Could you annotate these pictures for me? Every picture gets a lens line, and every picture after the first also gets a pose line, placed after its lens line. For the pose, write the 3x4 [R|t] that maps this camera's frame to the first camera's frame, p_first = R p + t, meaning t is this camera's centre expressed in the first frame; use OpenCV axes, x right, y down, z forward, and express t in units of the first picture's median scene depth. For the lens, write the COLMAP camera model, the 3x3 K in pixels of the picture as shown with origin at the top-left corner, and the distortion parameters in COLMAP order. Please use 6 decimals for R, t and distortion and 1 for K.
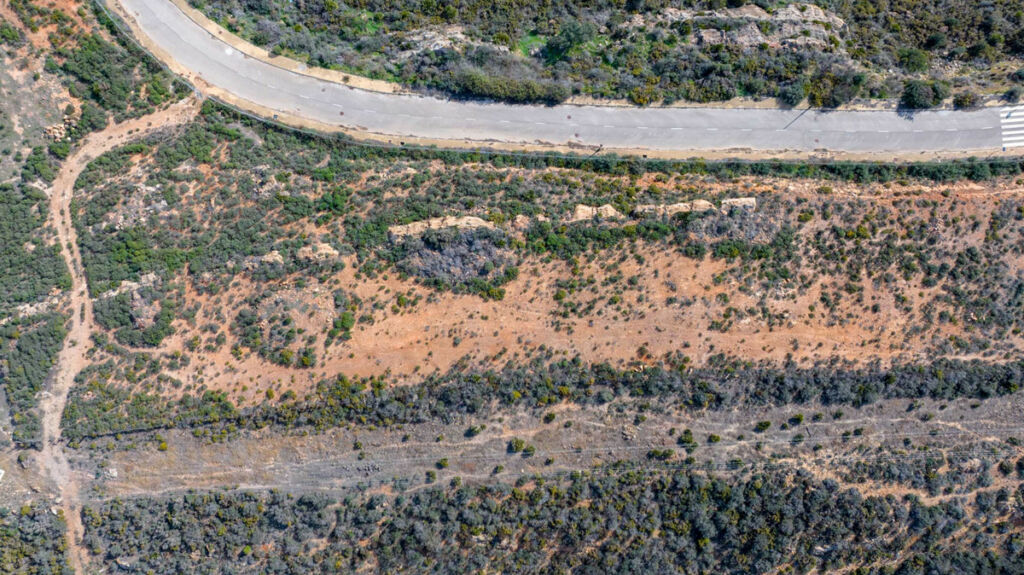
lens RADIAL K [[723.9, 0, 516.7], [0, 723.9, 281.9], [0, 0, 1]] dist [-0.036233, 0.033392]
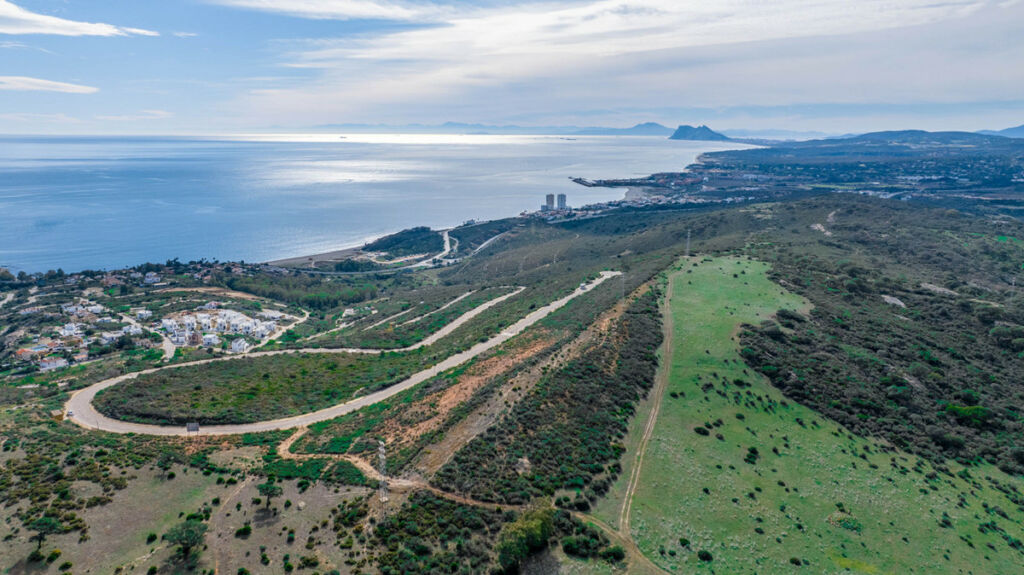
lens RADIAL K [[723.9, 0, 509.7], [0, 723.9, 292.0], [0, 0, 1]] dist [-0.036233, 0.033392]
pose [[0.498764, -0.190249, 0.845600, -1.974108], [0.866389, 0.137131, -0.480173, 1.314197], [-0.024605, 0.972111, 0.233225, 0.105025]]
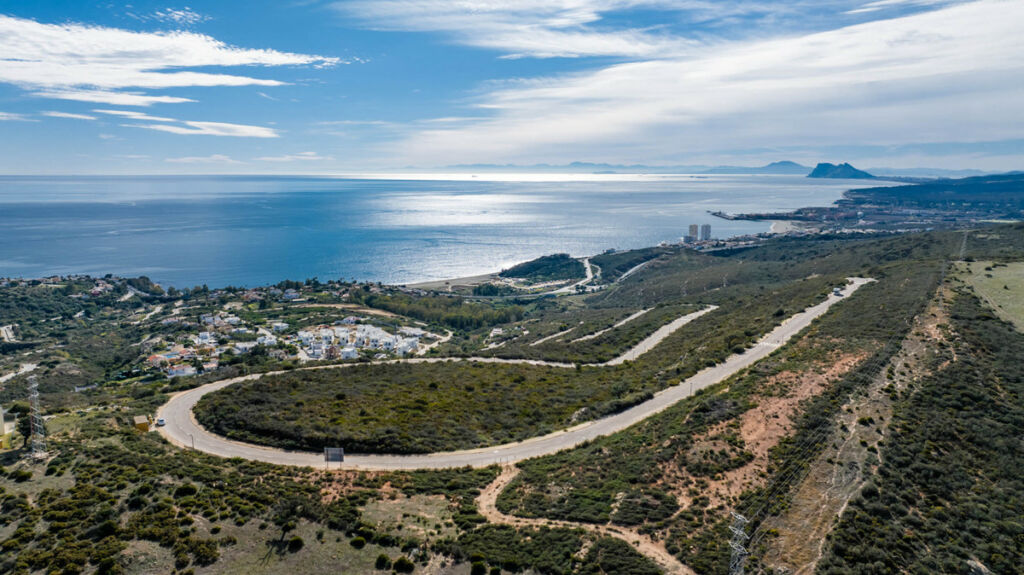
lens RADIAL K [[723.9, 0, 509.1], [0, 723.9, 289.0], [0, 0, 1]] dist [-0.036233, 0.033392]
pose [[0.639773, -0.127808, 0.757862, -1.447524], [0.768369, 0.128529, -0.626968, 0.530477], [-0.017276, 0.983436, 0.180433, 0.490578]]
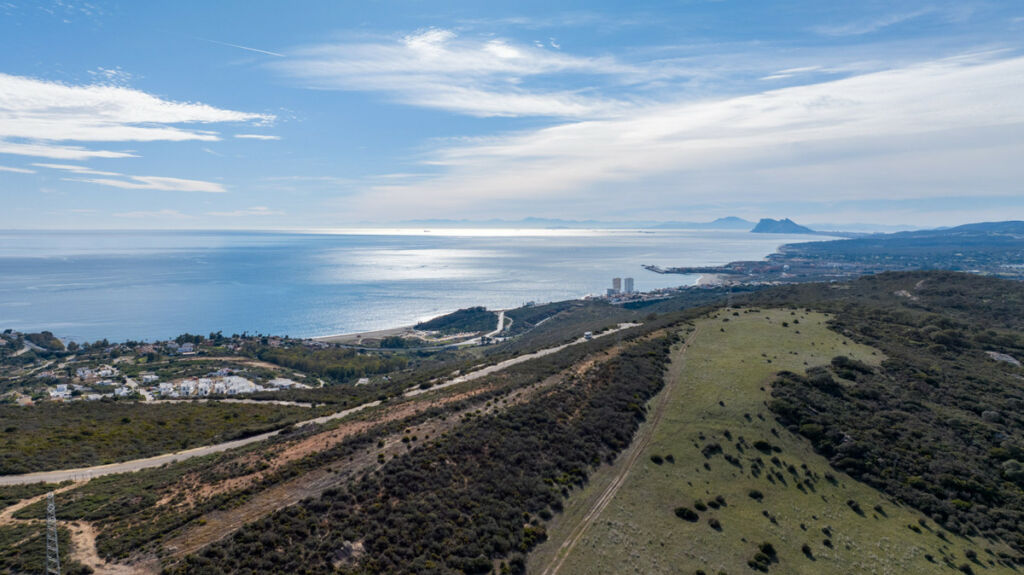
lens RADIAL K [[723.9, 0, 507.9], [0, 723.9, 282.9], [0, 0, 1]] dist [-0.036233, 0.033392]
pose [[0.592482, -0.066273, 0.802853, -1.131359], [0.805349, 0.072784, -0.588316, 1.323543], [-0.019446, 0.995143, 0.096496, 0.472071]]
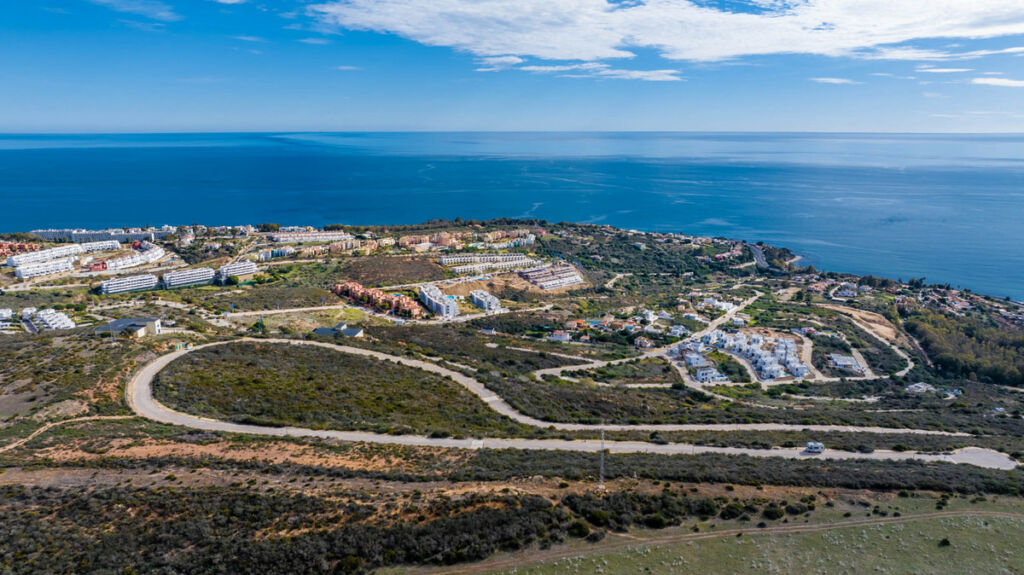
lens RADIAL K [[723.9, 0, 507.8], [0, 723.9, 285.1], [0, 0, 1]] dist [-0.036233, 0.033392]
pose [[0.985717, 0.034601, -0.164819, 1.158057], [-0.168308, 0.236645, -0.956907, 1.743826], [0.005894, 0.970980, 0.239089, 0.050975]]
